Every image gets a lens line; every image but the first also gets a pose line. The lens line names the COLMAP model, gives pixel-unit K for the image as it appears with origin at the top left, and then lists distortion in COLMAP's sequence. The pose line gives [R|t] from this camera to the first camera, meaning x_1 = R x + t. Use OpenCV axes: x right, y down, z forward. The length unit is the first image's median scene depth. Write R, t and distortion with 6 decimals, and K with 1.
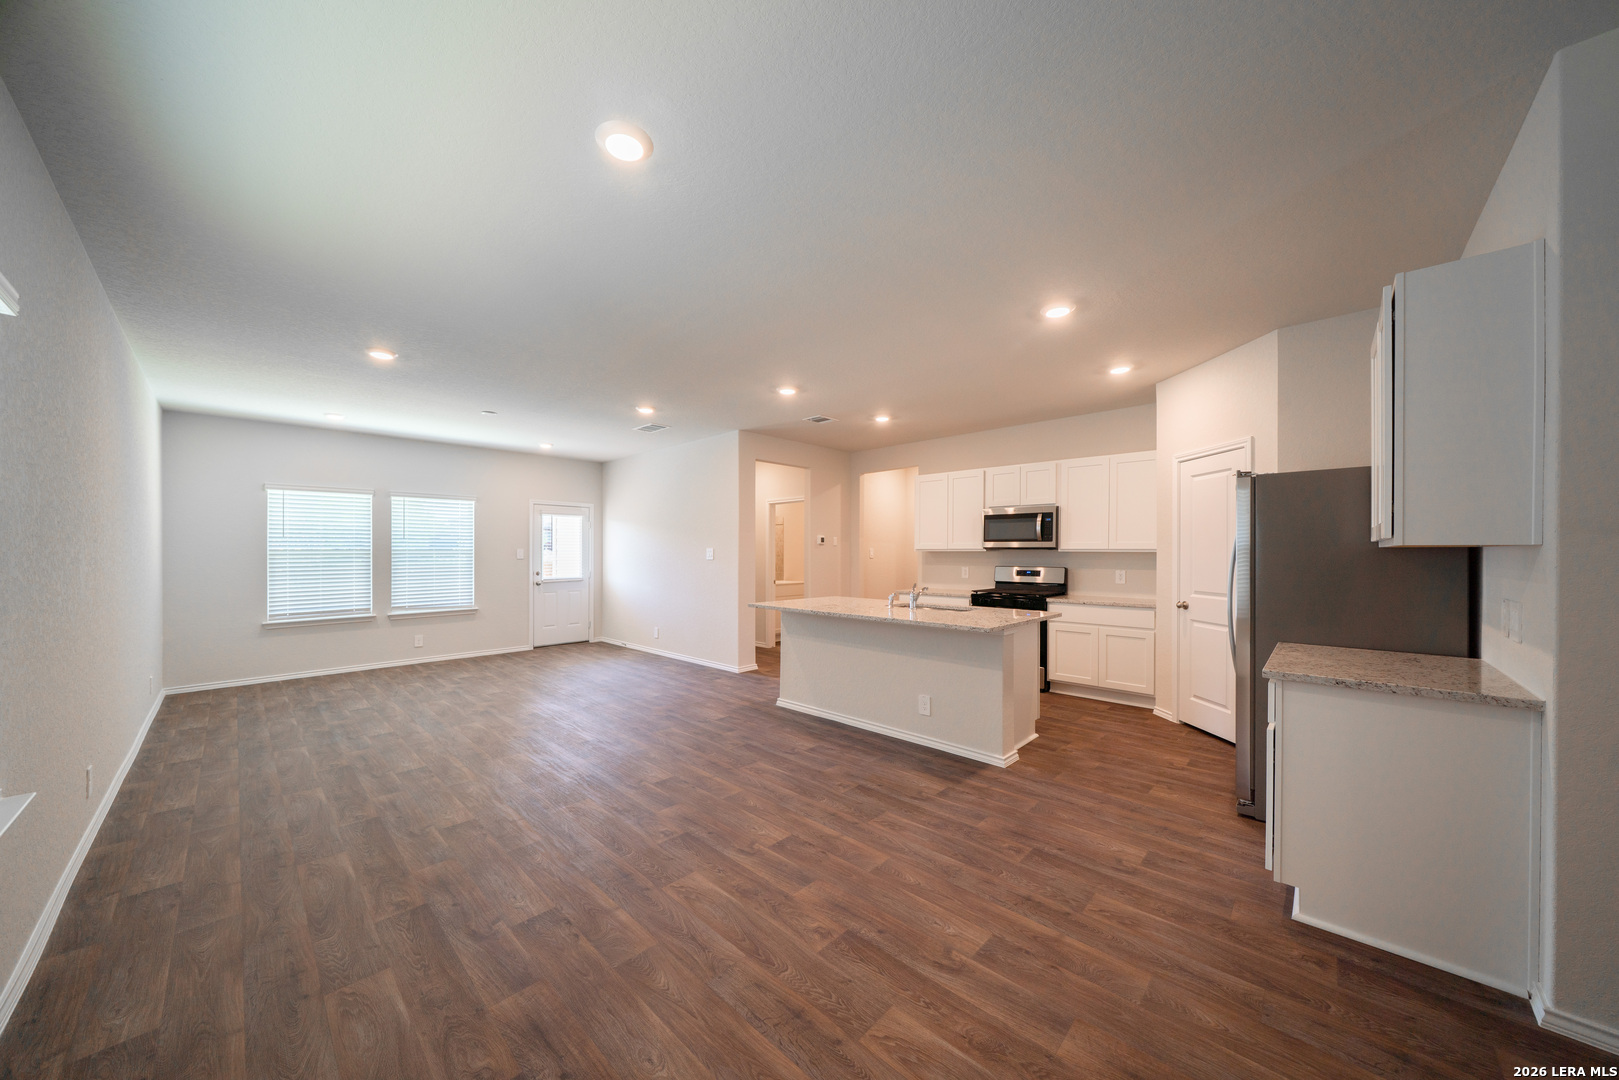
lens RADIAL K [[547.8, 0, 809.5], [0, 547.8, 540.0], [0, 0, 1]] dist [-0.002387, -0.000052]
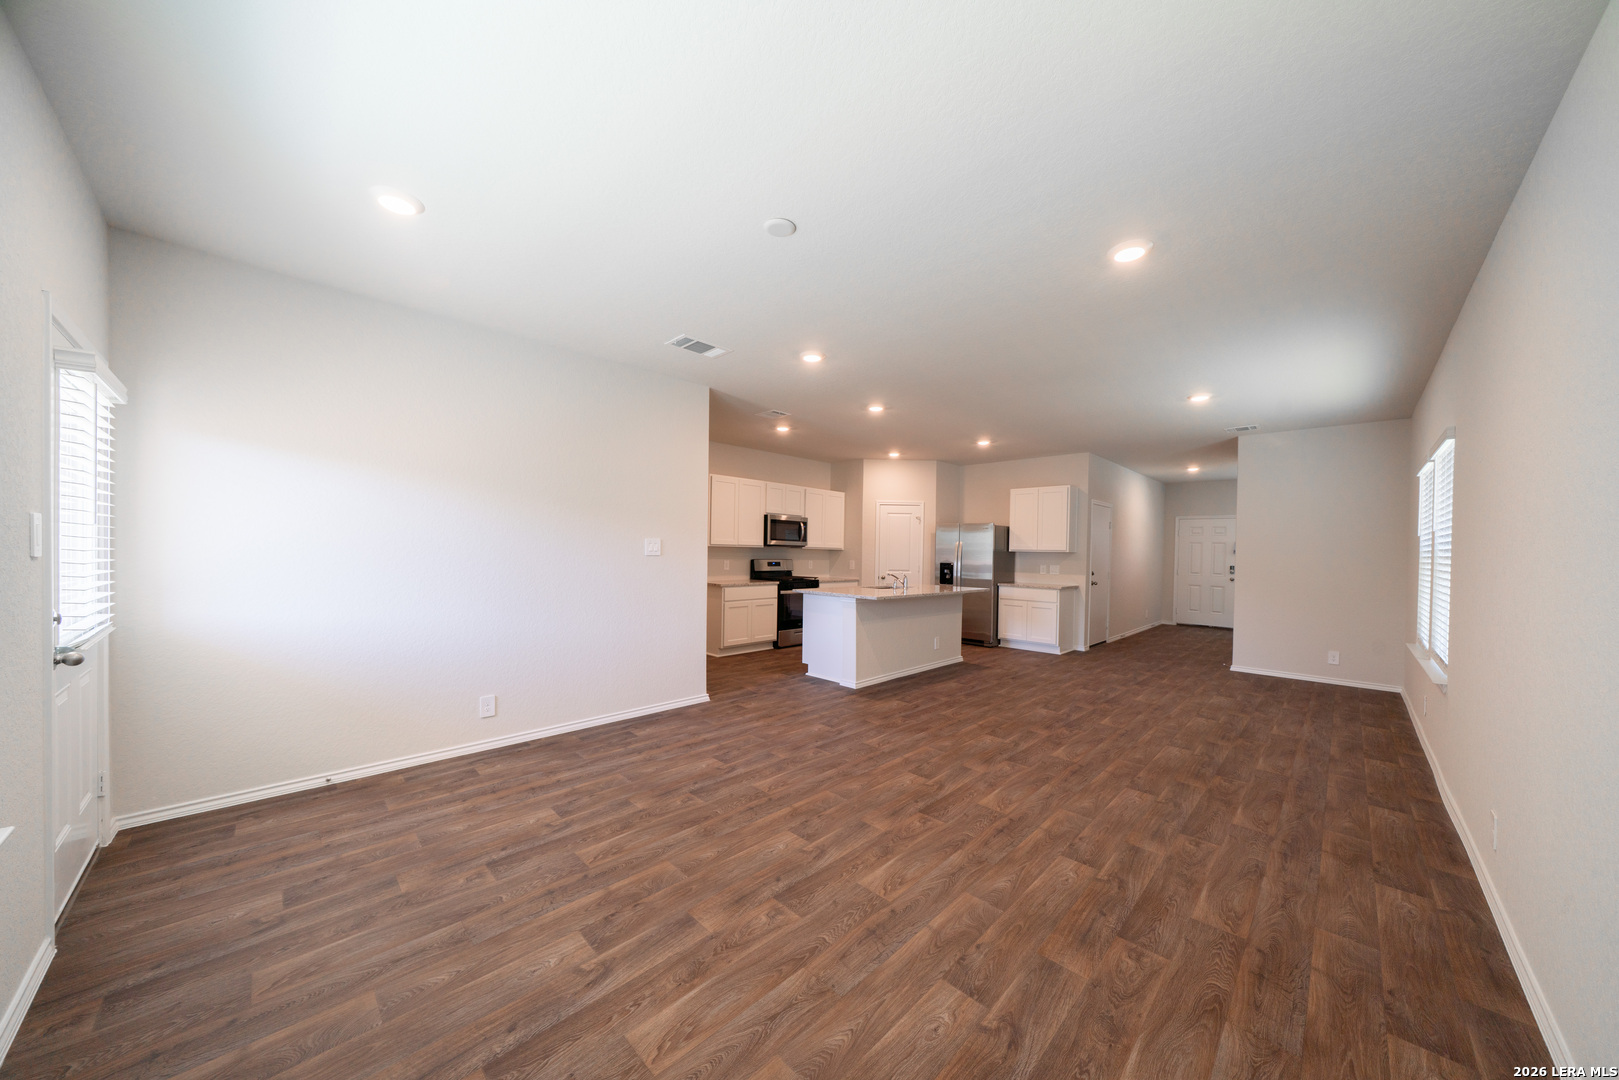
lens RADIAL K [[543.3, 0, 808.4], [0, 543.3, 560.8], [0, 0, 1]] dist [-0.001655, -0.000170]
pose [[0.022252, -0.016539, 0.999616, -0.964395], [-0.043667, 0.998893, 0.017499, 0.026227], [-0.998798, -0.044040, 0.021505, 0.913428]]
